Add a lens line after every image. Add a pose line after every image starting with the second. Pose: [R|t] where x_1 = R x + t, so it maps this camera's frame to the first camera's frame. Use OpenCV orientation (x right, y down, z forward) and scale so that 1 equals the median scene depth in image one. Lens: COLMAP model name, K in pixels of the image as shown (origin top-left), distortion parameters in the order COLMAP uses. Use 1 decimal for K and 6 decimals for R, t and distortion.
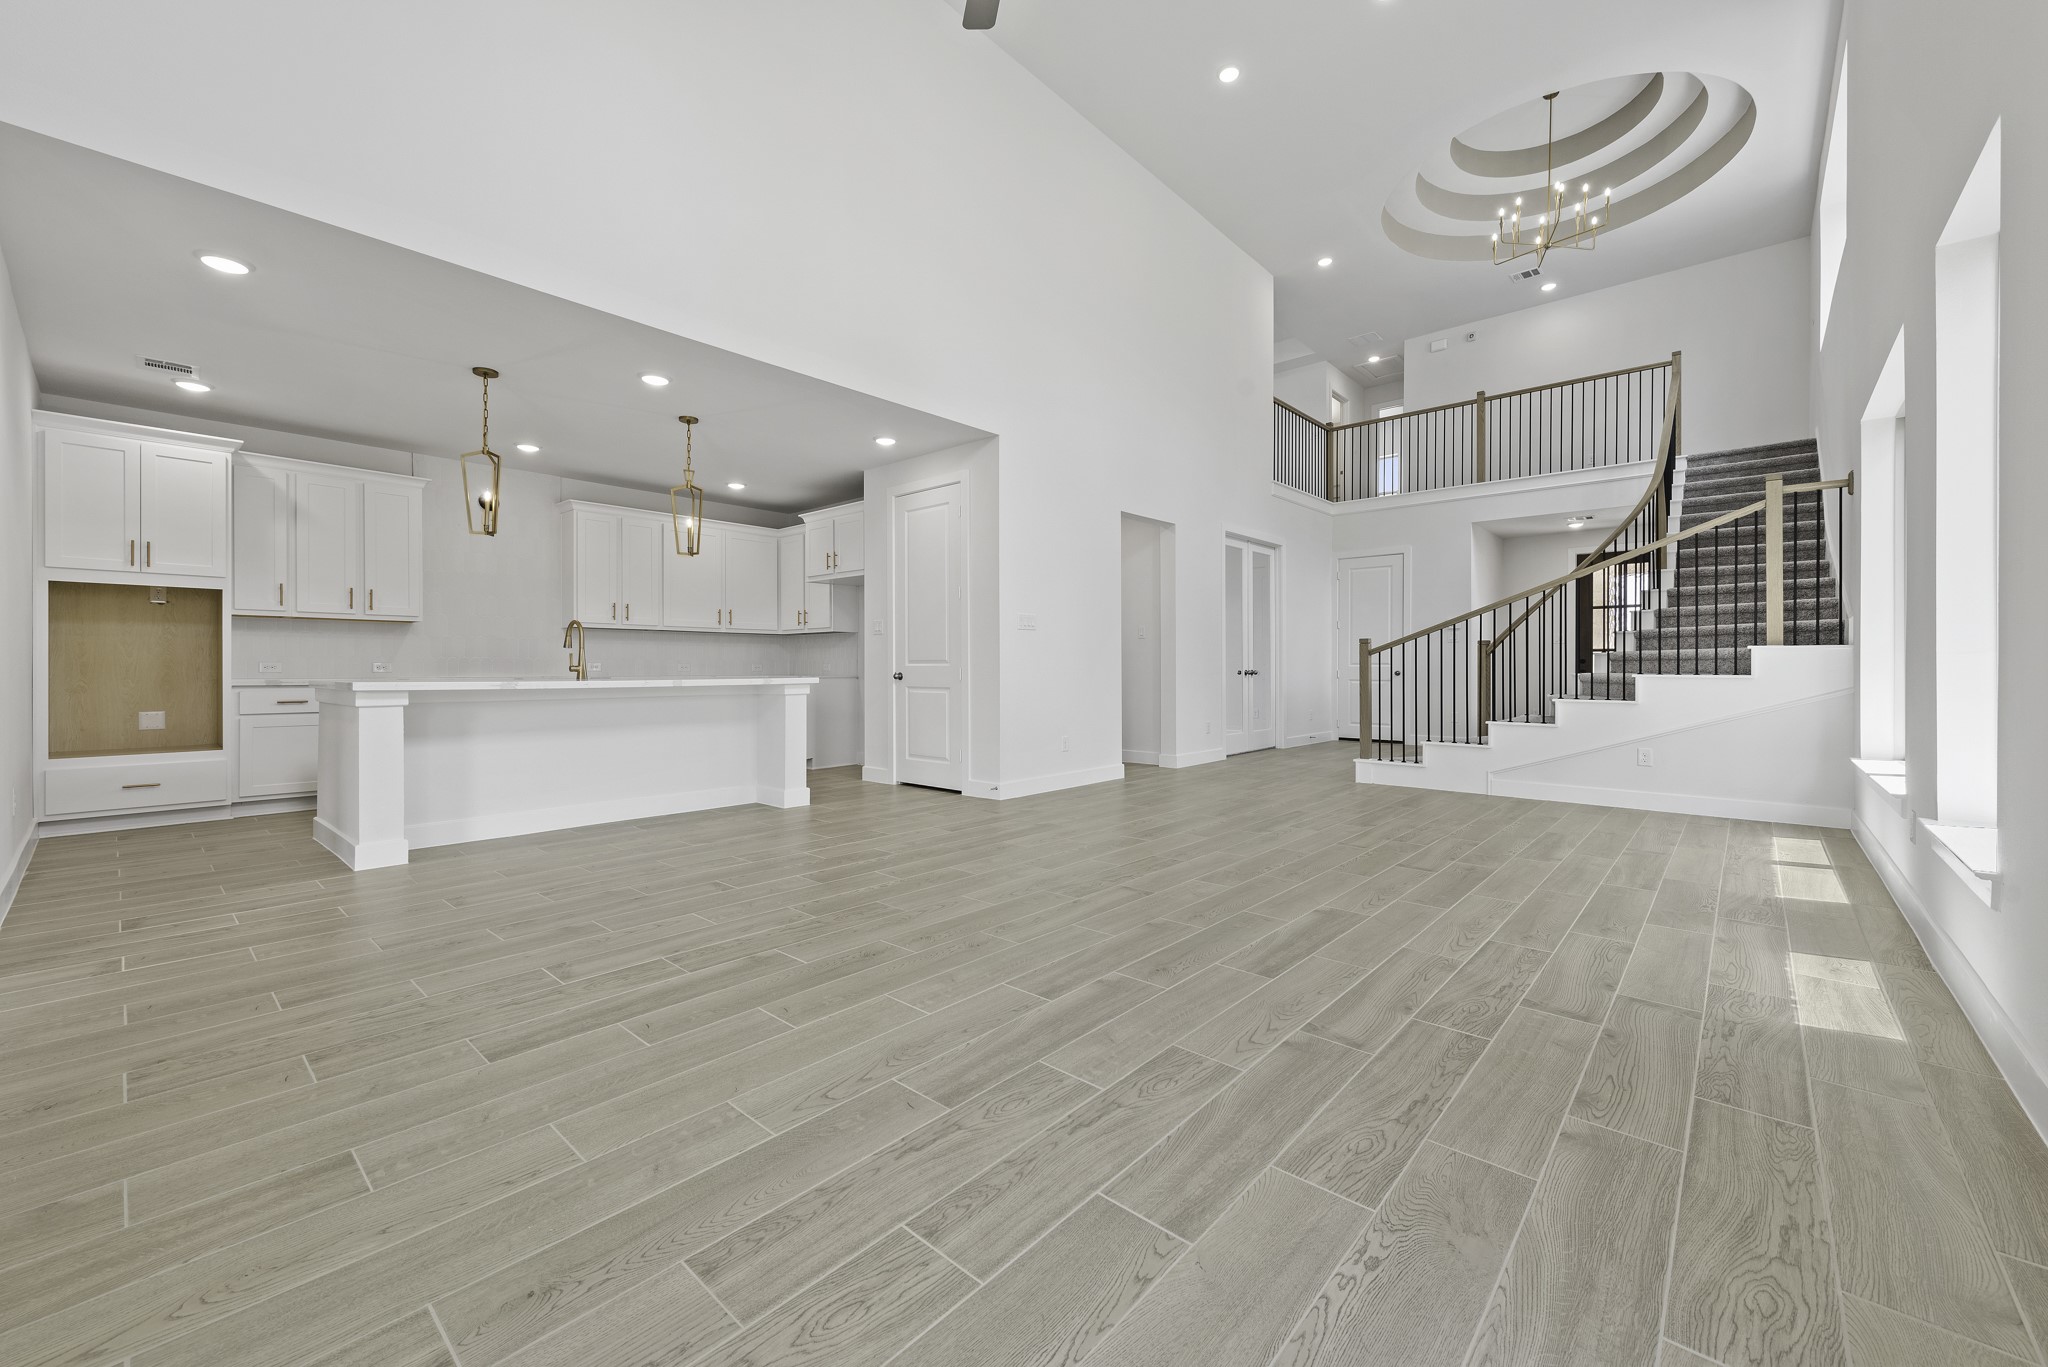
lens RADIAL K [[808.0, 0, 1033.6], [0, 808.0, 679.1], [0, 0, 1]] dist [-0.000076, -0.000642]
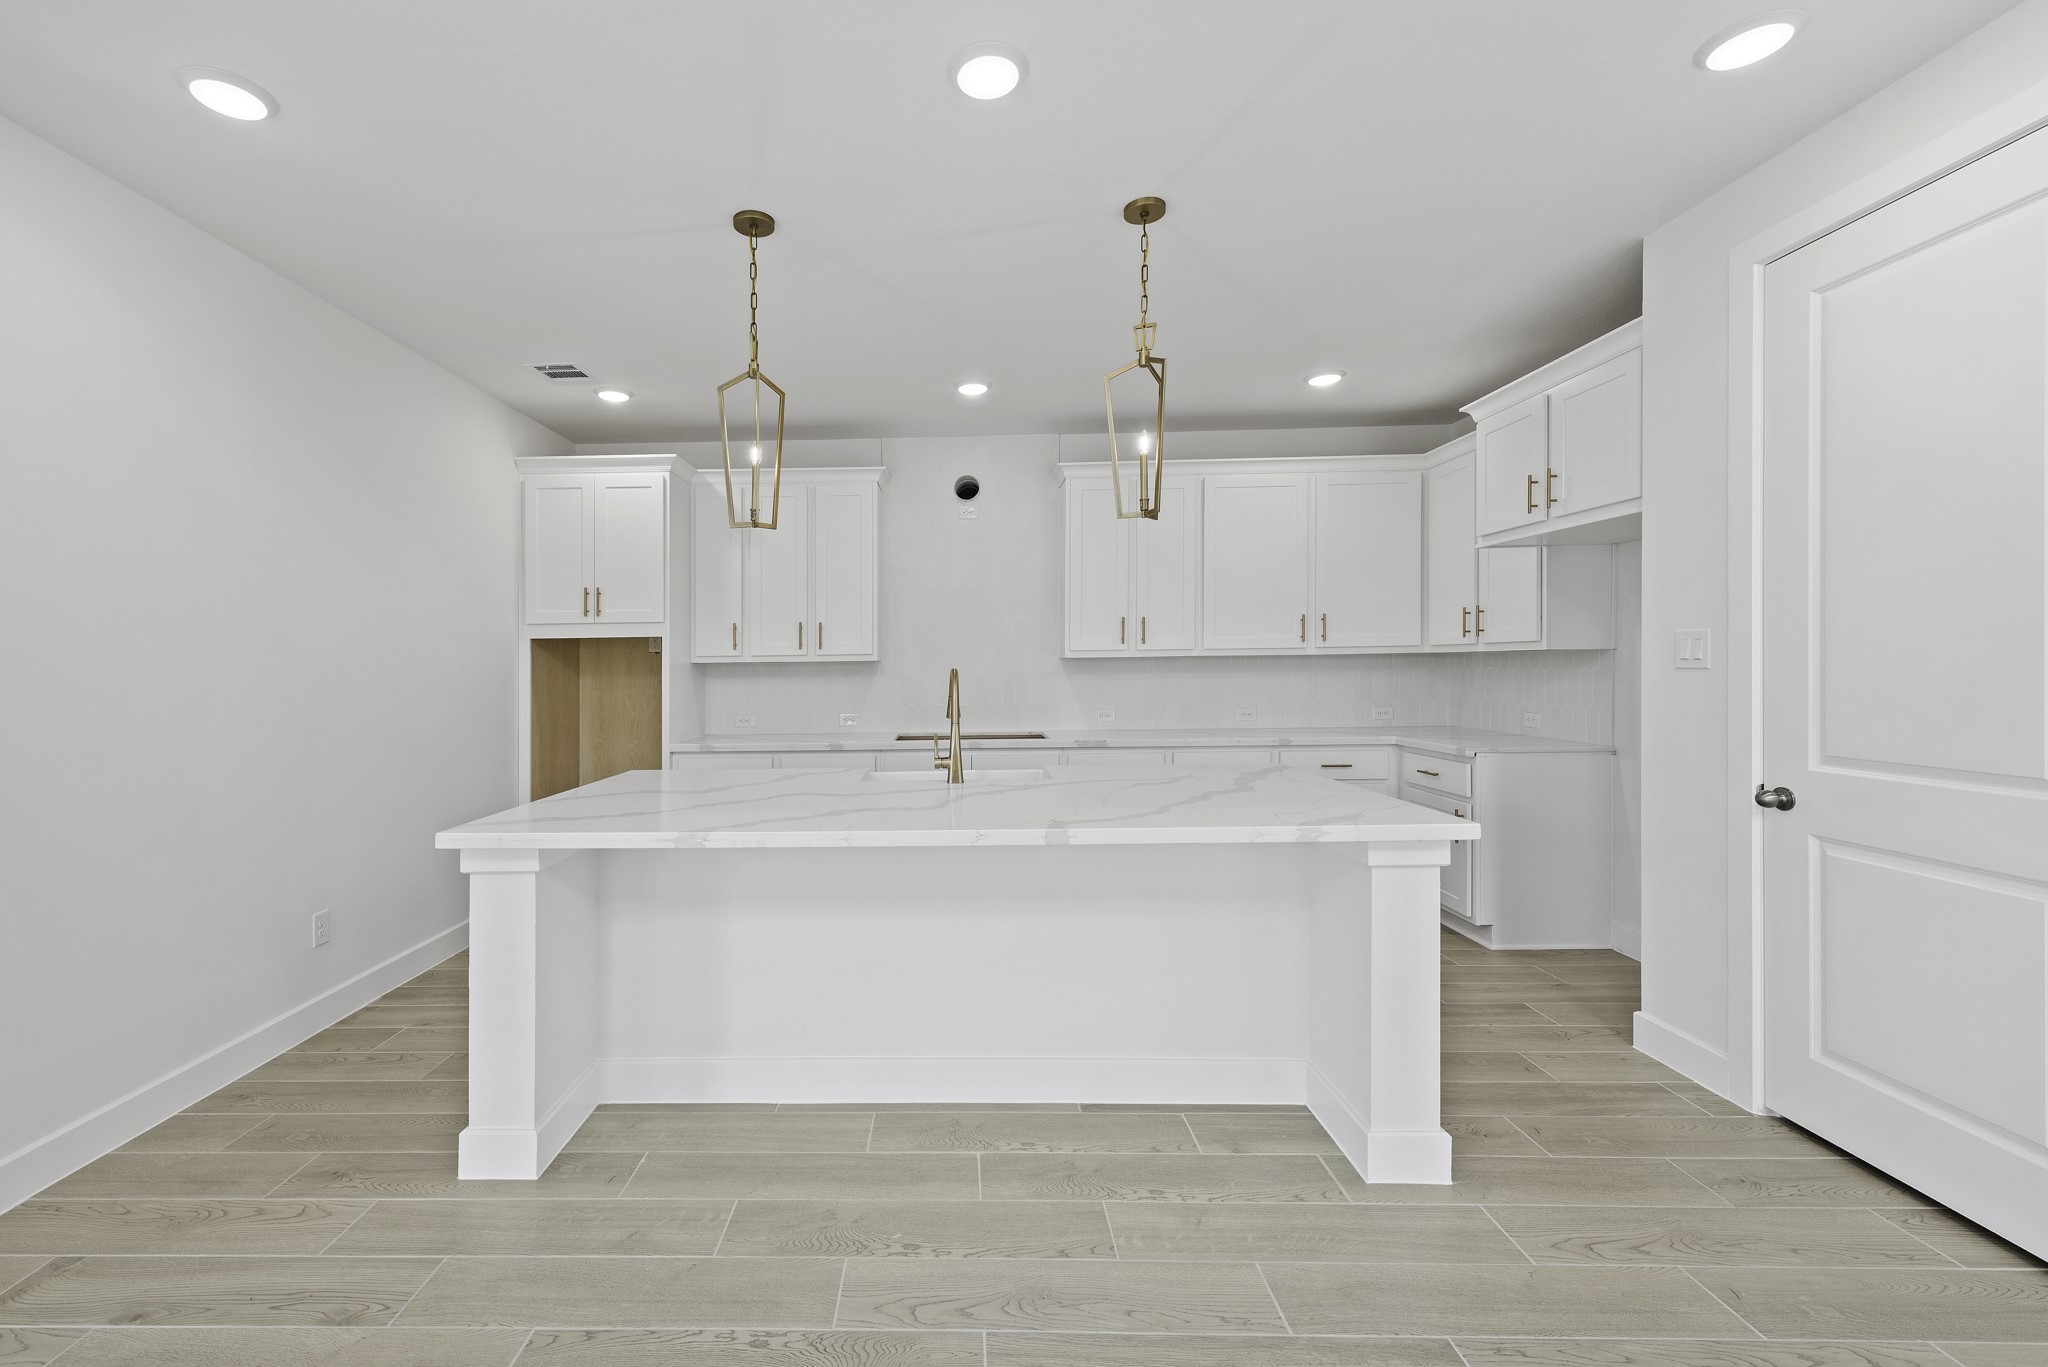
lens RADIAL K [[844.0, 0, 932.2], [0, 844.0, 680.4], [0, 0, 1]] dist [0.009874, -0.000554]
pose [[0.634901, 0.005316, -0.772576, -0.132240], [0.003976, 0.999941, 0.010147, -0.064369], [0.772584, -0.009514, 0.634842, 0.576091]]
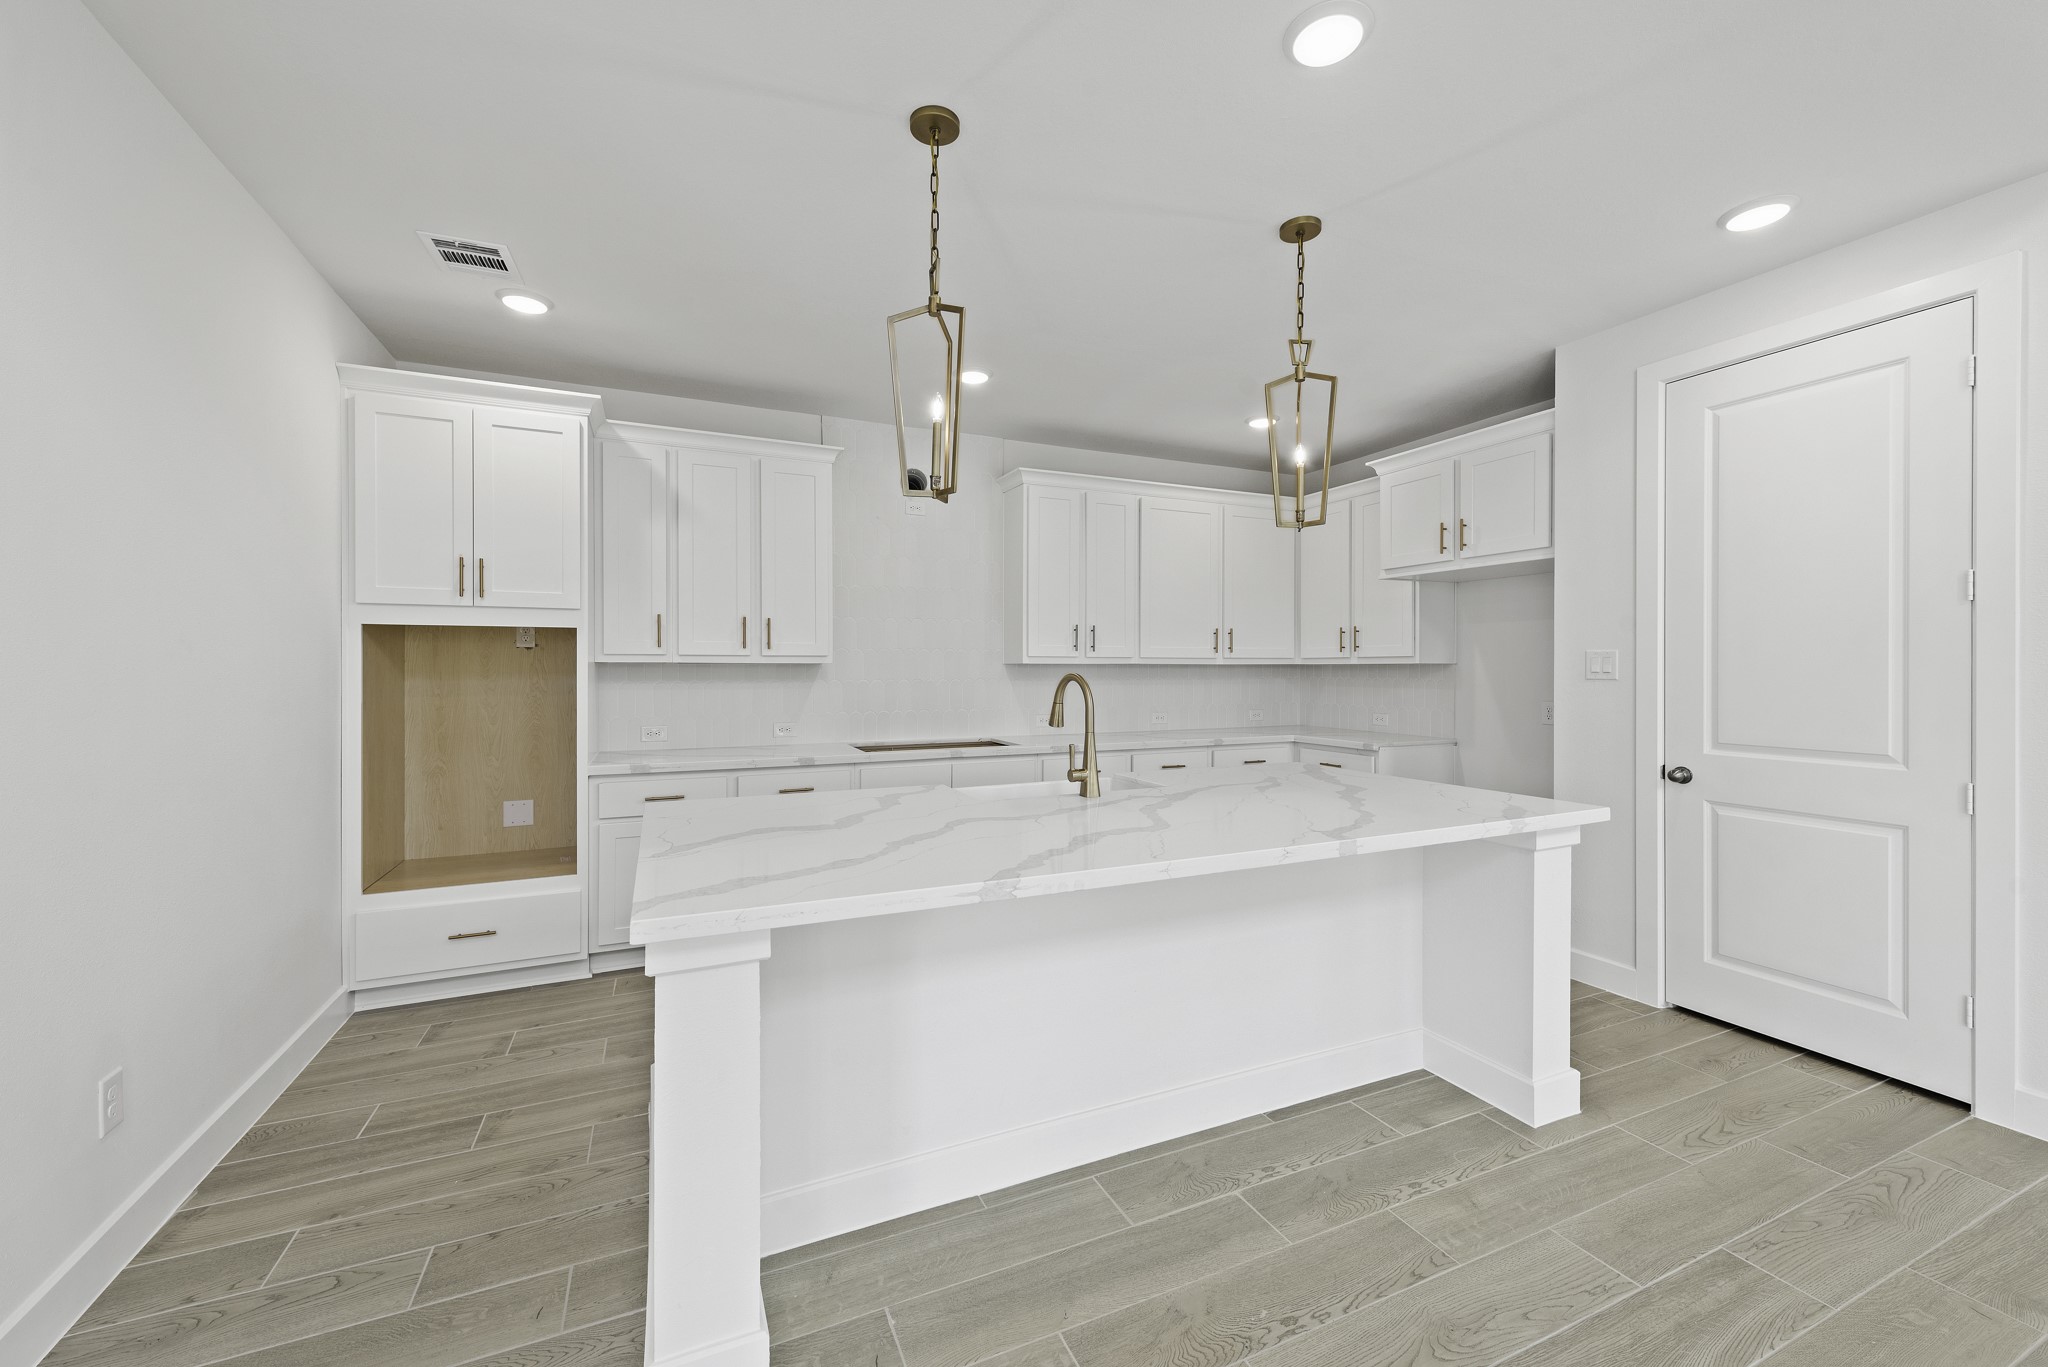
lens RADIAL K [[808.3, 0, 1024.6], [0, 808.3, 687.7], [0, 0, 1]] dist [0.006722, -0.000725]
pose [[0.908107, 0.009964, -0.418619, -0.352163], [-0.005327, 0.999911, 0.012245, -0.063602], [0.418704, -0.008890, 0.908079, 0.487216]]
